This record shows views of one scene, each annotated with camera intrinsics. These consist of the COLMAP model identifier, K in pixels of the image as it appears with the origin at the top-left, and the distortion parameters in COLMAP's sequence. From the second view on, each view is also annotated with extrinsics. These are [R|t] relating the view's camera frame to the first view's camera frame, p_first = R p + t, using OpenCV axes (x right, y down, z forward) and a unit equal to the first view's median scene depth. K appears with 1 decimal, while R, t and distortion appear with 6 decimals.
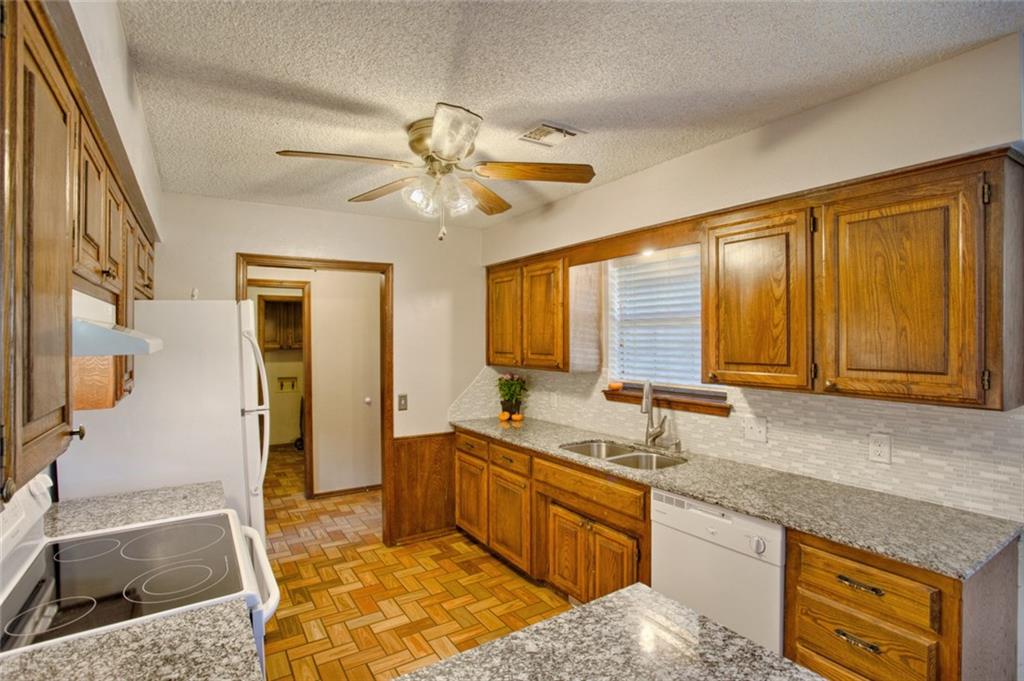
lens RADIAL K [[500.0, 0, 512.0], [0, 500.0, 340.5], [0, 0, 1]] dist [-0.073079, 0.031438]
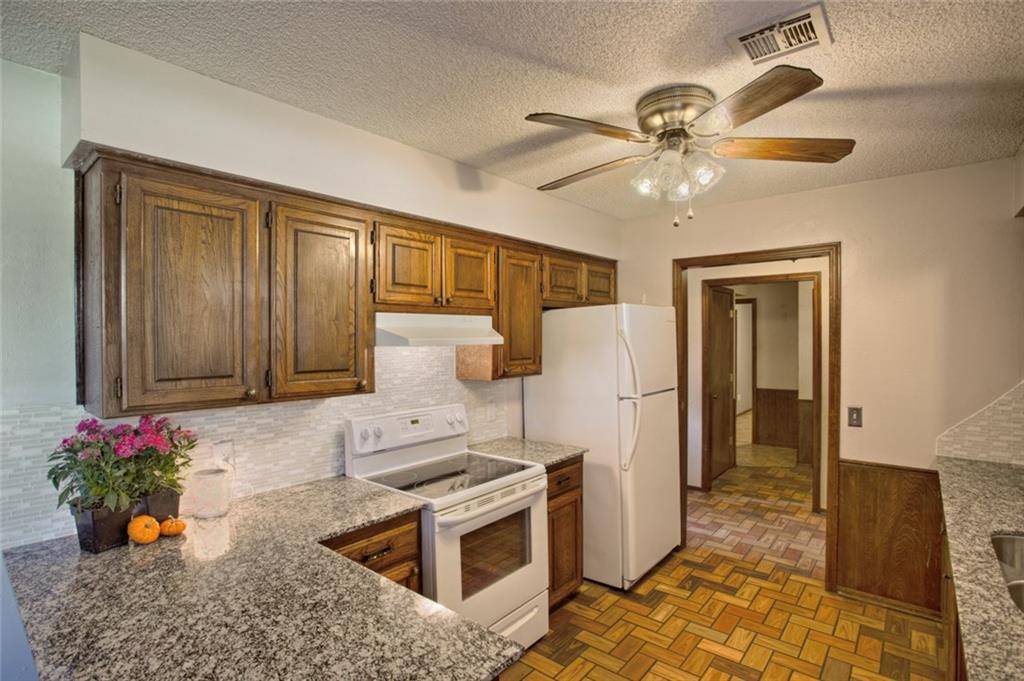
lens RADIAL K [[500.0, 0, 512.0], [0, 500.0, 340.5], [0, 0, 1]] dist [-0.073079, 0.031438]
pose [[0.293793, 0.008921, -0.955827, 0.402177], [0.001076, 0.999953, 0.009664, -0.003630], [0.955869, -0.003868, 0.293769, 0.299751]]
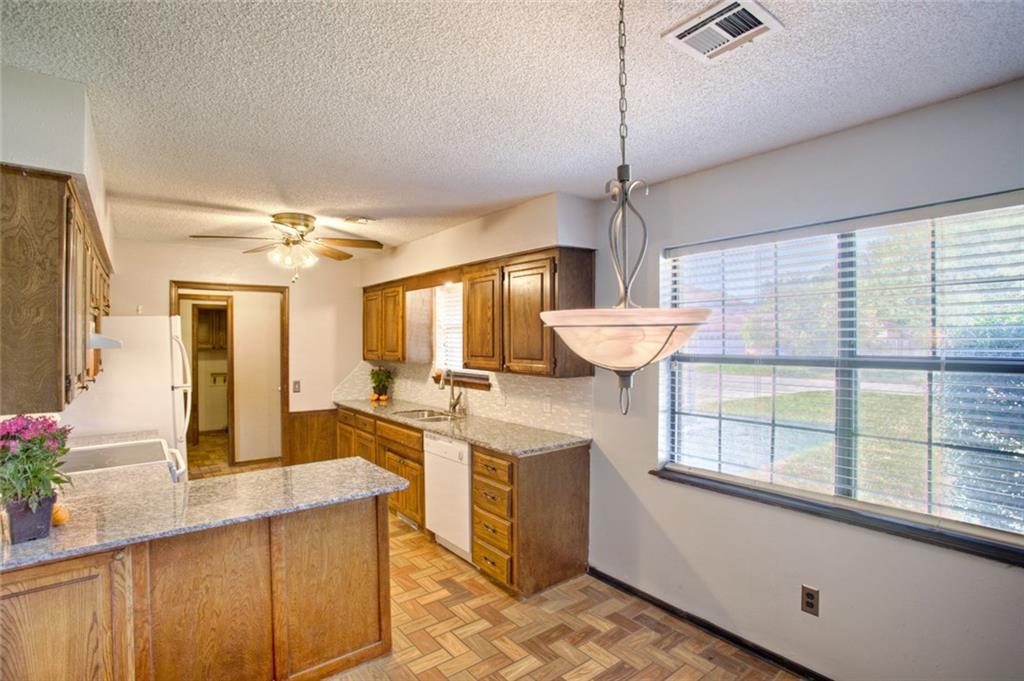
lens RADIAL K [[500.0, 0, 512.0], [0, 500.0, 340.5], [0, 0, 1]] dist [-0.073079, 0.031438]
pose [[0.996132, 0.002298, 0.087838, 0.292834], [-0.002069, 0.999994, -0.002698, -0.001232], [-0.087843, 0.002506, 0.996131, -0.475907]]
